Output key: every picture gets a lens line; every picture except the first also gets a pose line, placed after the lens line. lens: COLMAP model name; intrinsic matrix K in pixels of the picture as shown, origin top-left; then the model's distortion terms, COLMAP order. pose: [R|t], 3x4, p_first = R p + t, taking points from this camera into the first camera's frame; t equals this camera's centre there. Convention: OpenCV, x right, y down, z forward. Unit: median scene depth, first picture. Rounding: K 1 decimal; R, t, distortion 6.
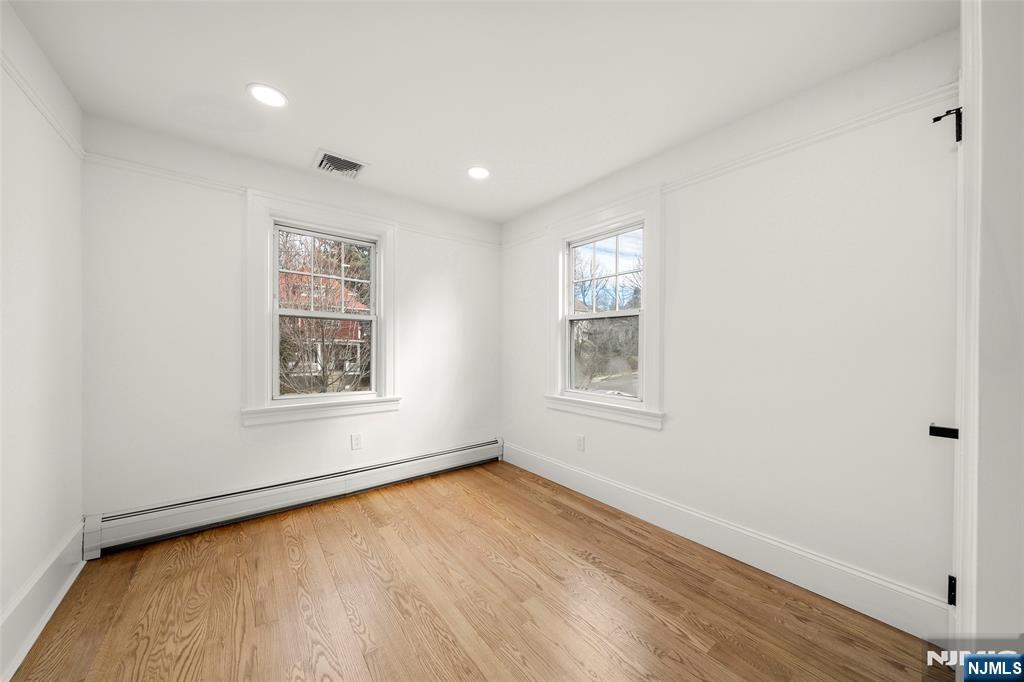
lens RADIAL K [[349.8, 0, 513.5], [0, 349.8, 348.8], [0, 0, 1]] dist [0.009127, 0.000612]
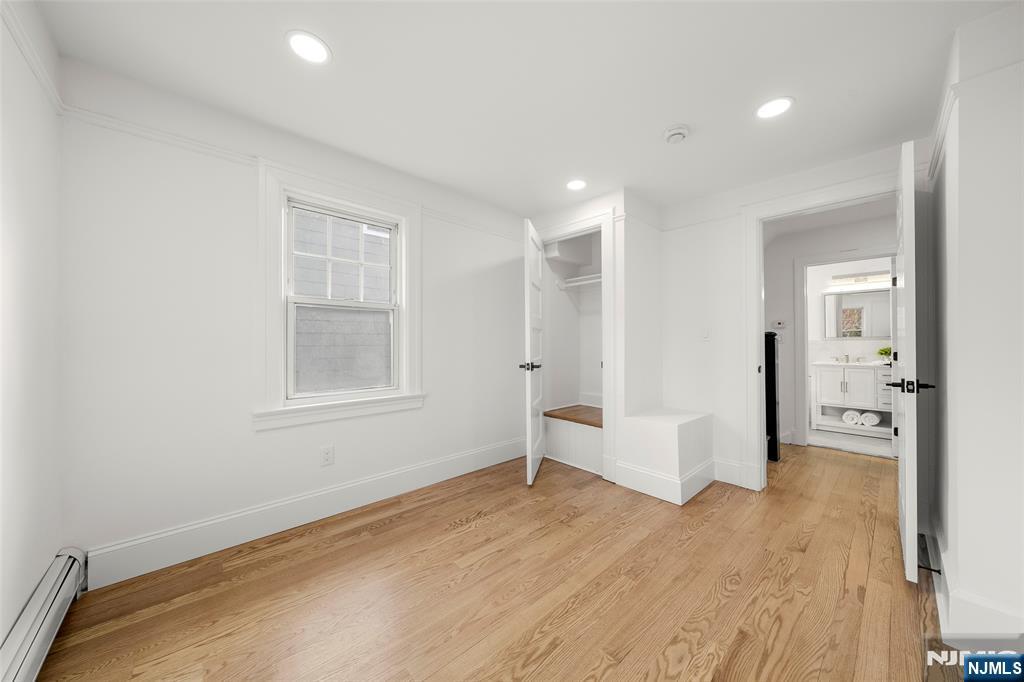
lens RADIAL K [[349.8, 0, 491.7], [0, 349.8, 336.6], [0, 0, 1]] dist [0.009127, 0.000612]
pose [[-0.042918, 0.005899, 0.999061, -0.819263], [-0.004145, 0.999973, -0.006082, -0.007426], [-0.999070, -0.004402, -0.042893, 0.828687]]
